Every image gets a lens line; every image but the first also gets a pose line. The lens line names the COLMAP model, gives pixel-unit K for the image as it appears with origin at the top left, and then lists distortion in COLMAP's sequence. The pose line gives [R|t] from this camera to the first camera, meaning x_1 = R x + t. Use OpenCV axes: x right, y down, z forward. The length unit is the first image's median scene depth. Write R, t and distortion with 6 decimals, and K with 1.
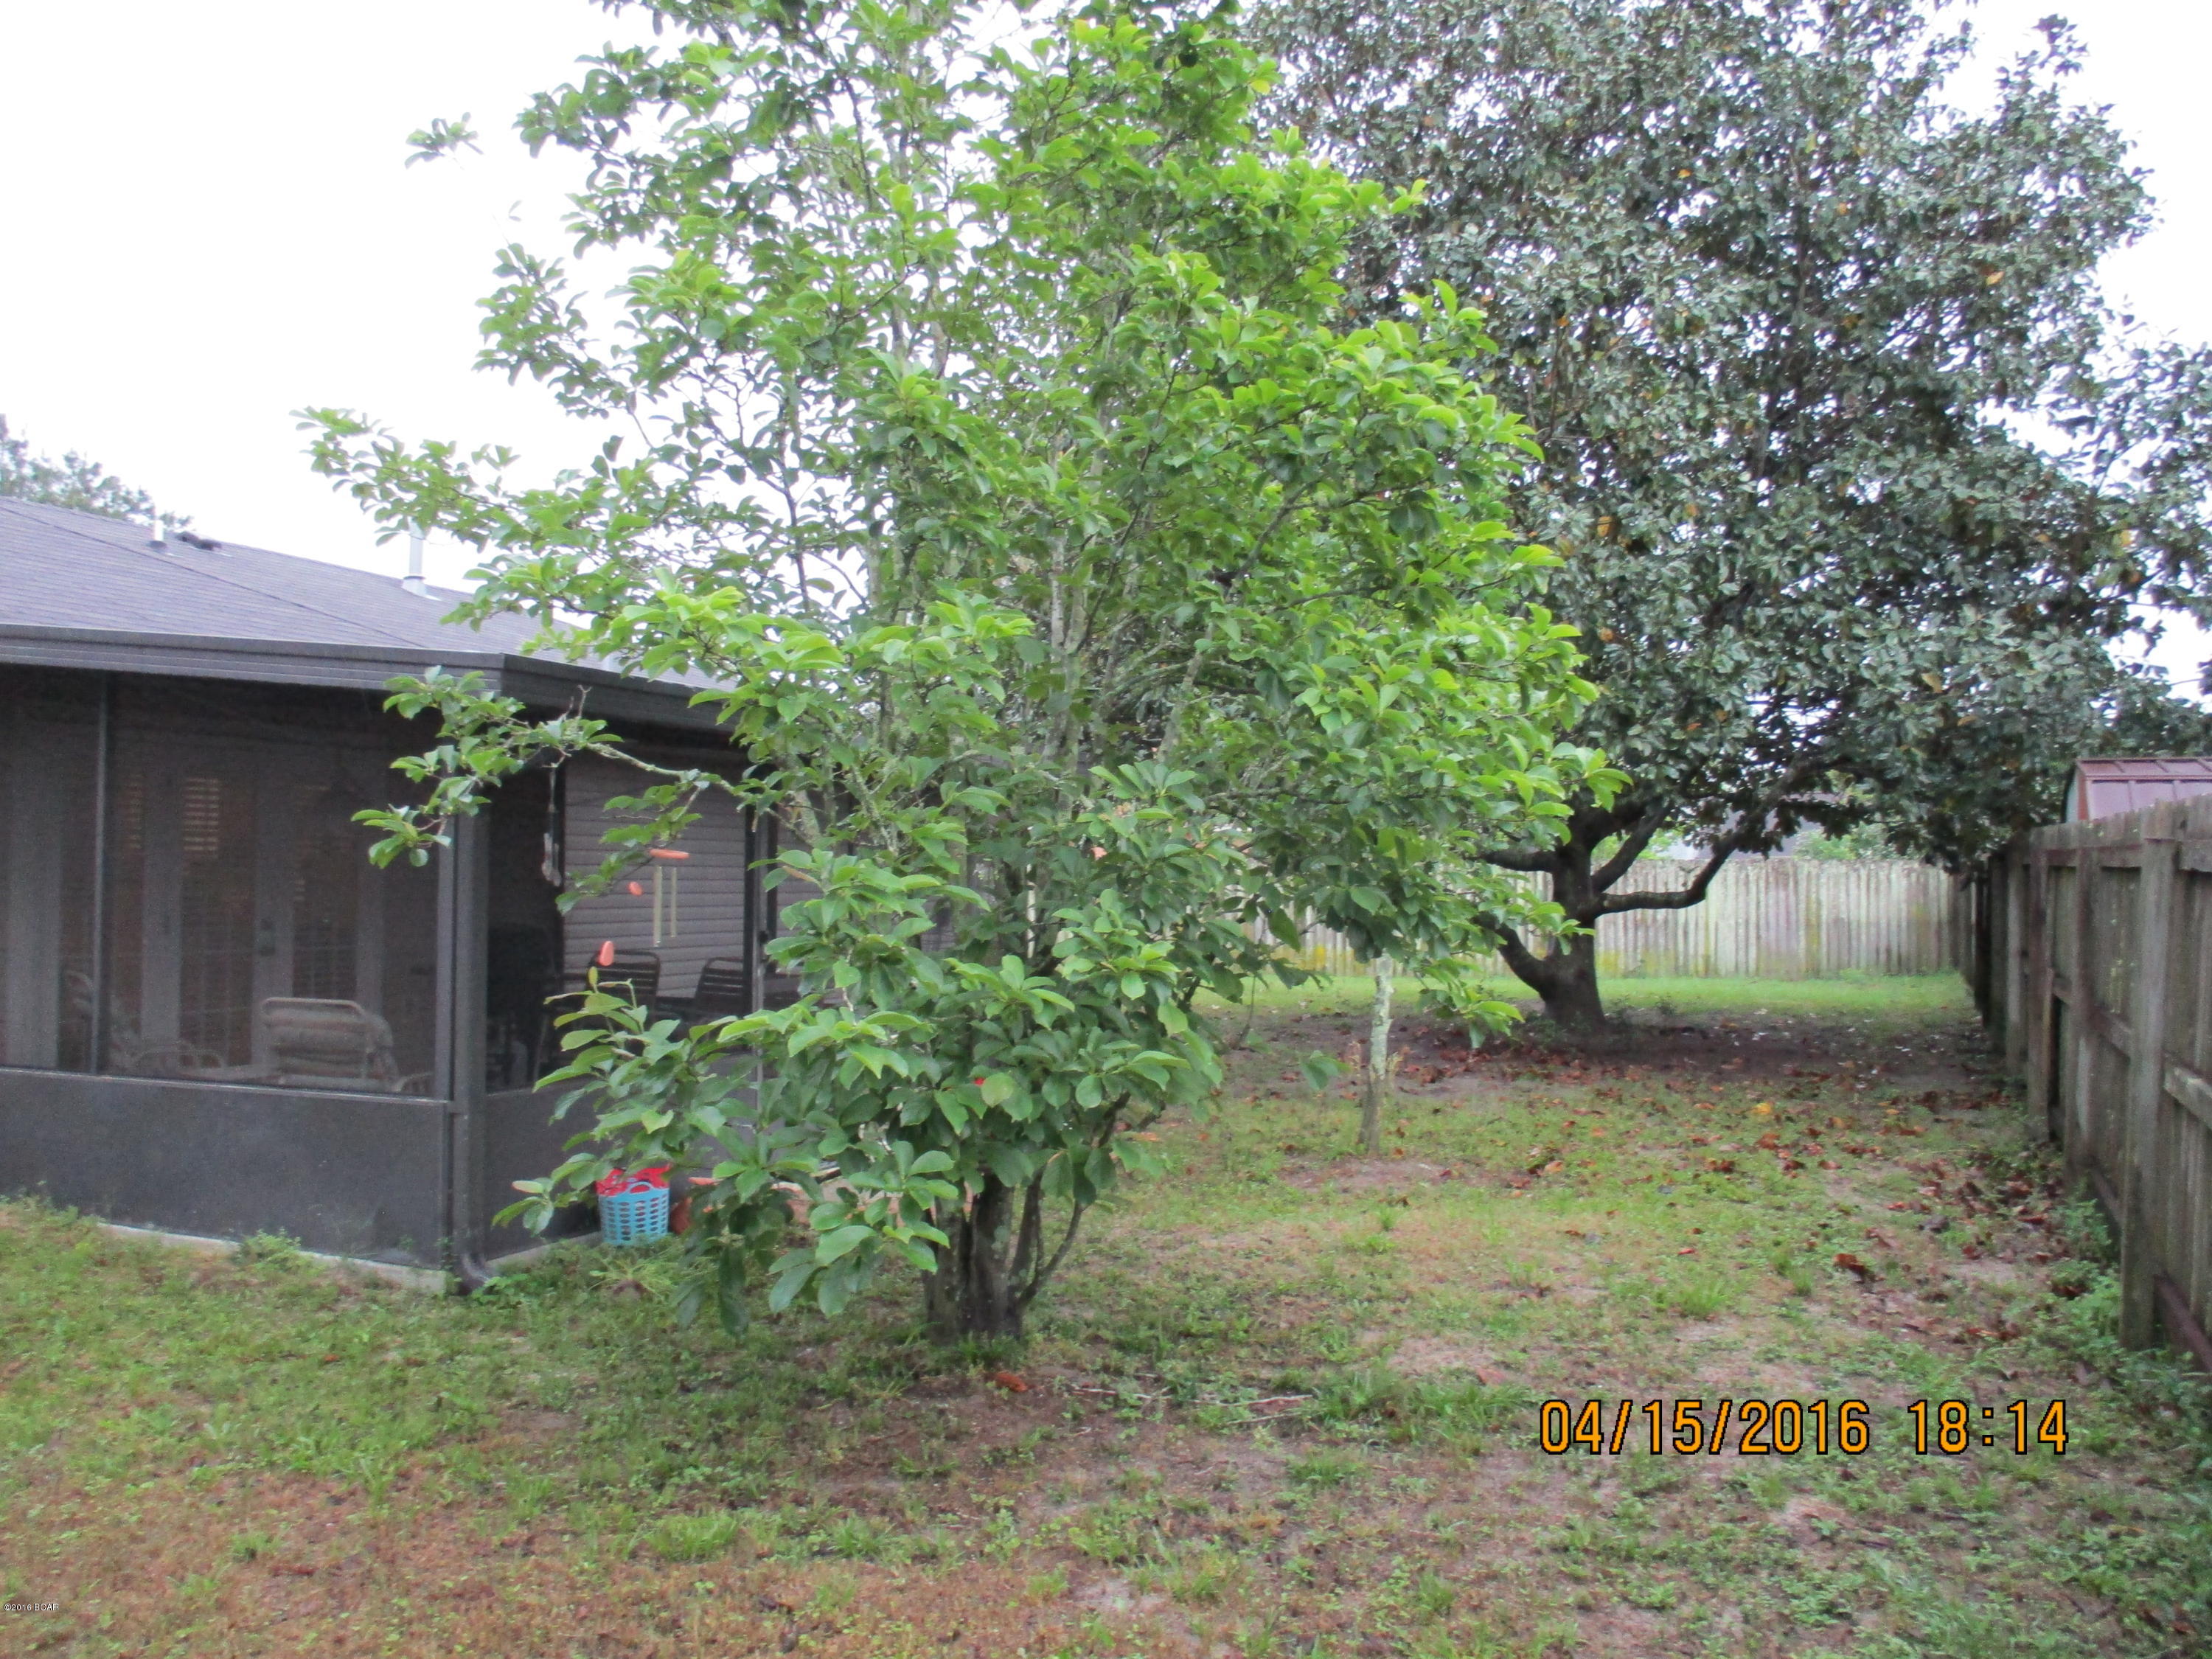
lens RADIAL K [[1830.5, 0, 1099.0], [0, 1830.5, 831.8], [0, 0, 1]] dist [-0.037814, 0.024650]
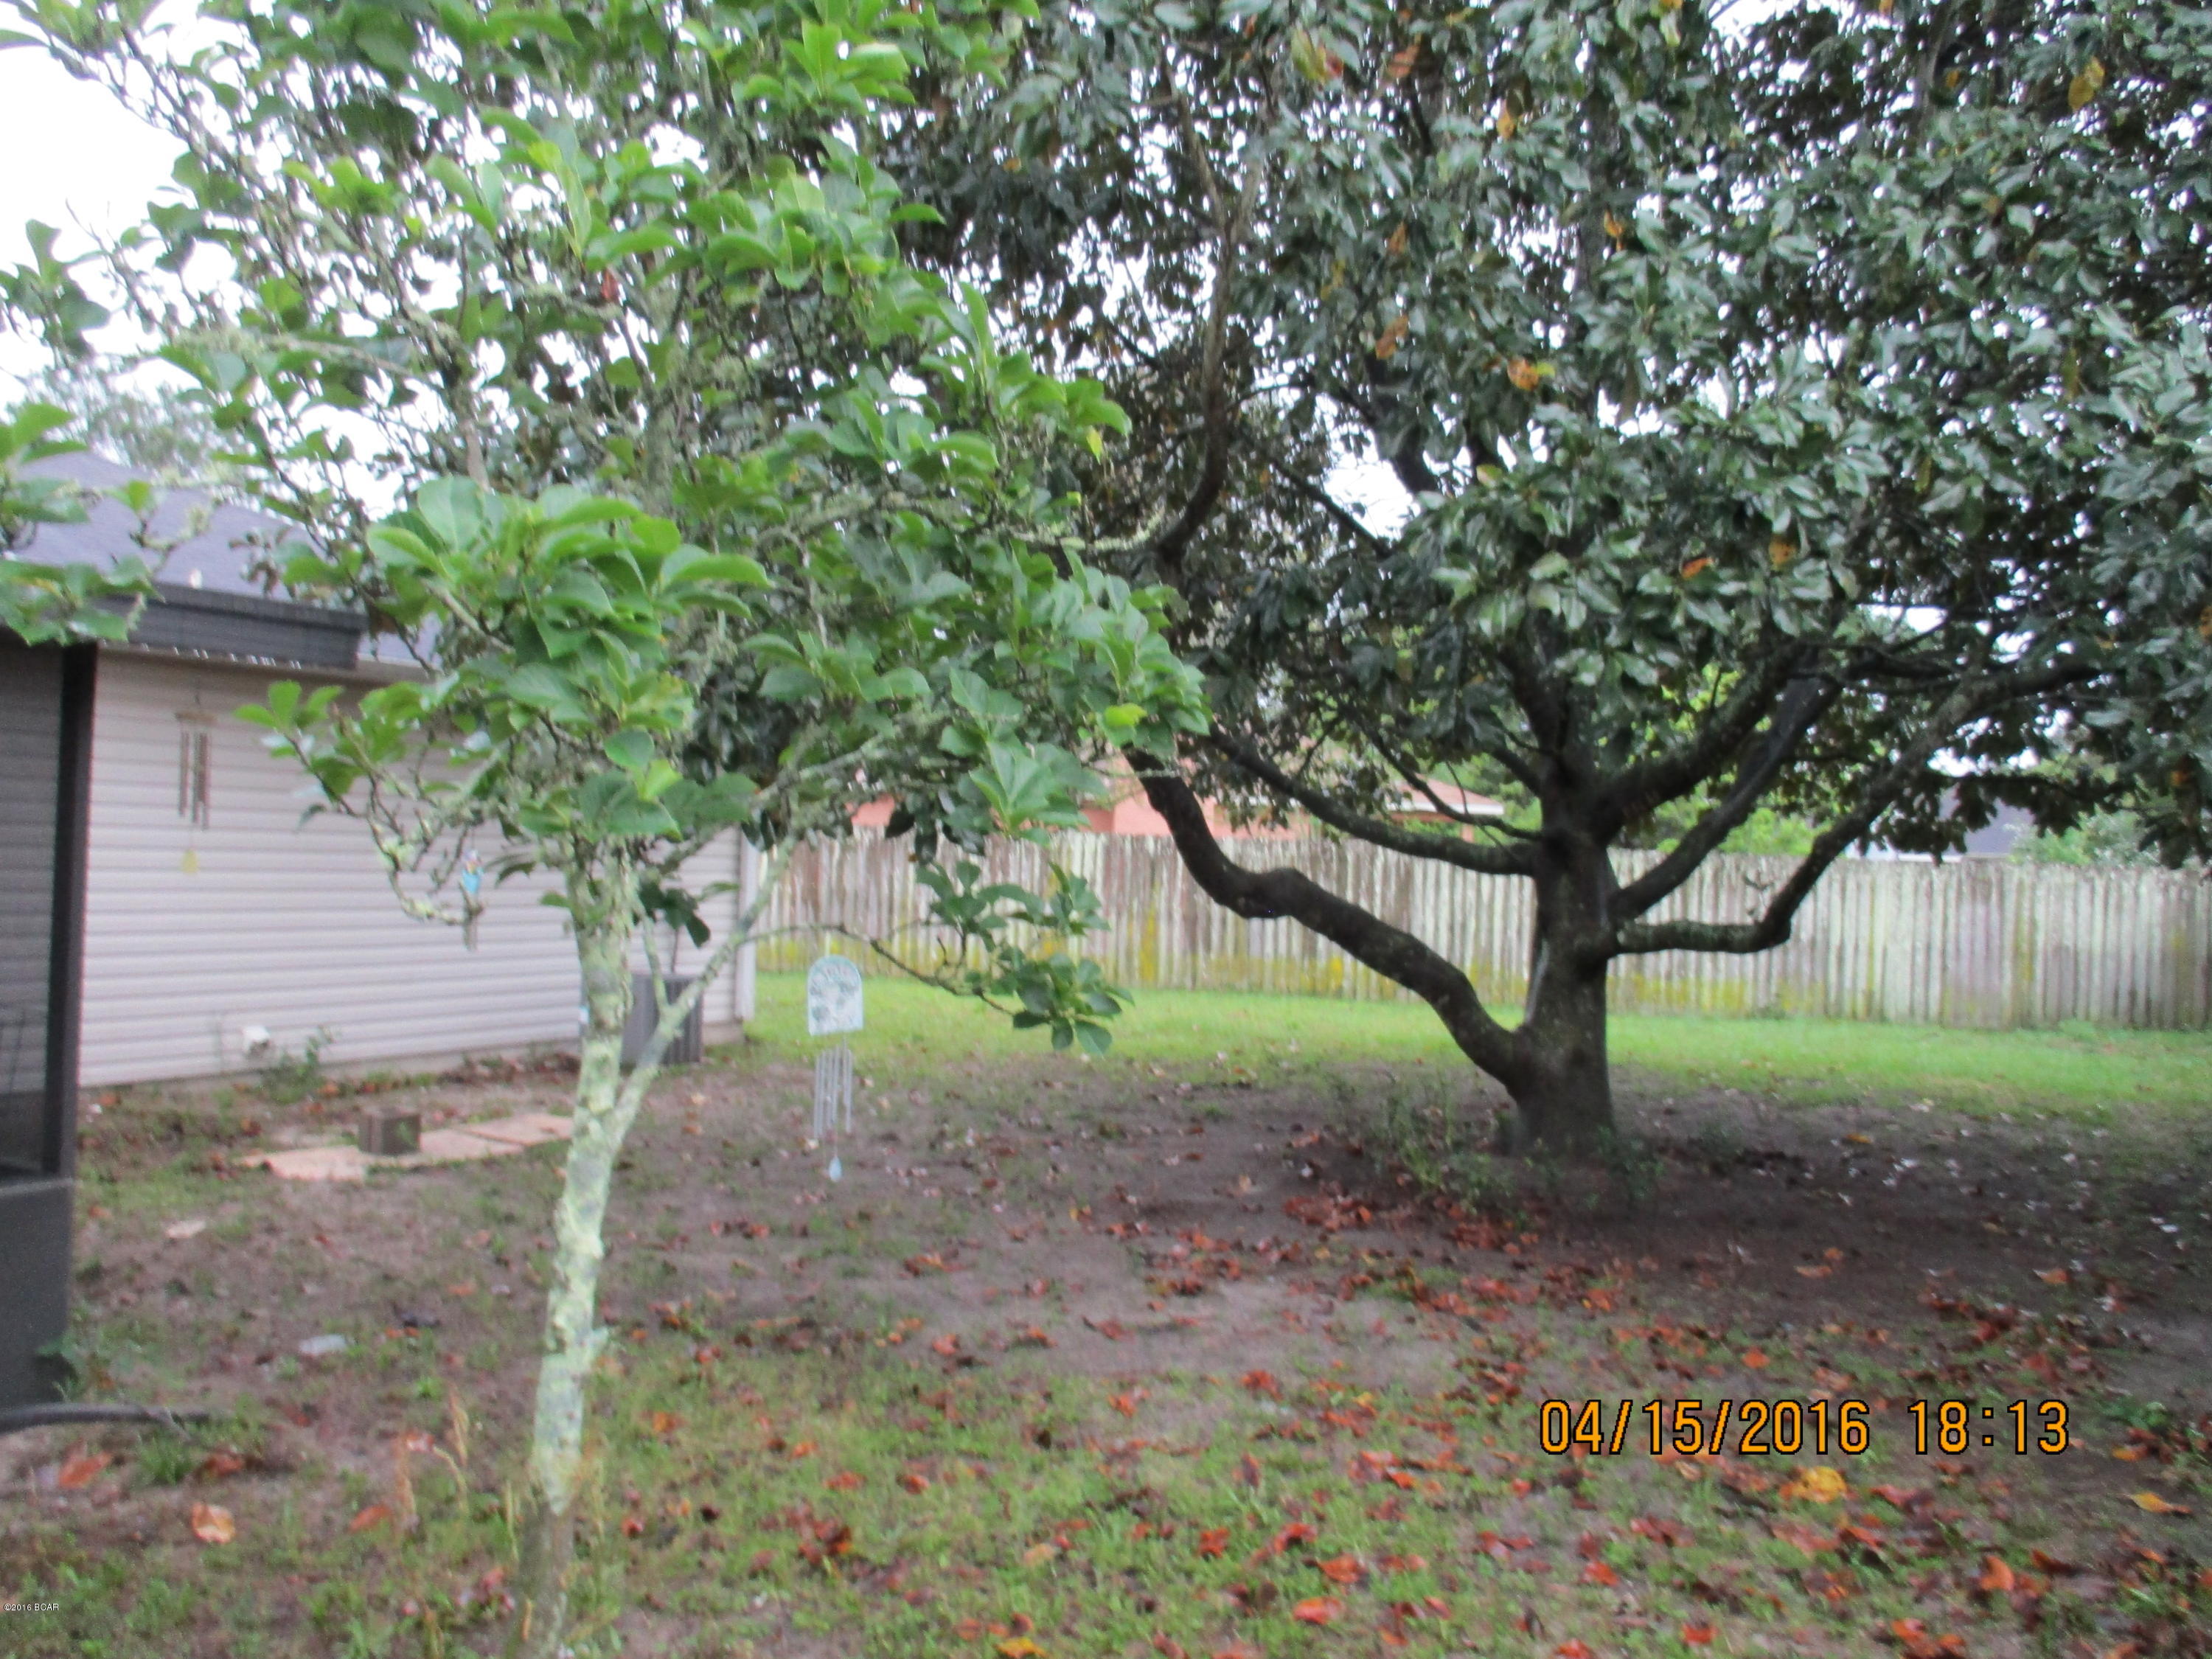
lens RADIAL K [[1830.5, 0, 1109.5], [0, 1830.5, 824.6], [0, 0, 1]] dist [-0.037814, 0.024650]
pose [[0.994275, 0.029284, -0.102758, 0.173984], [-0.028070, 0.999518, 0.013245, 0.001223], [0.103097, -0.010285, 0.994618, 0.413552]]
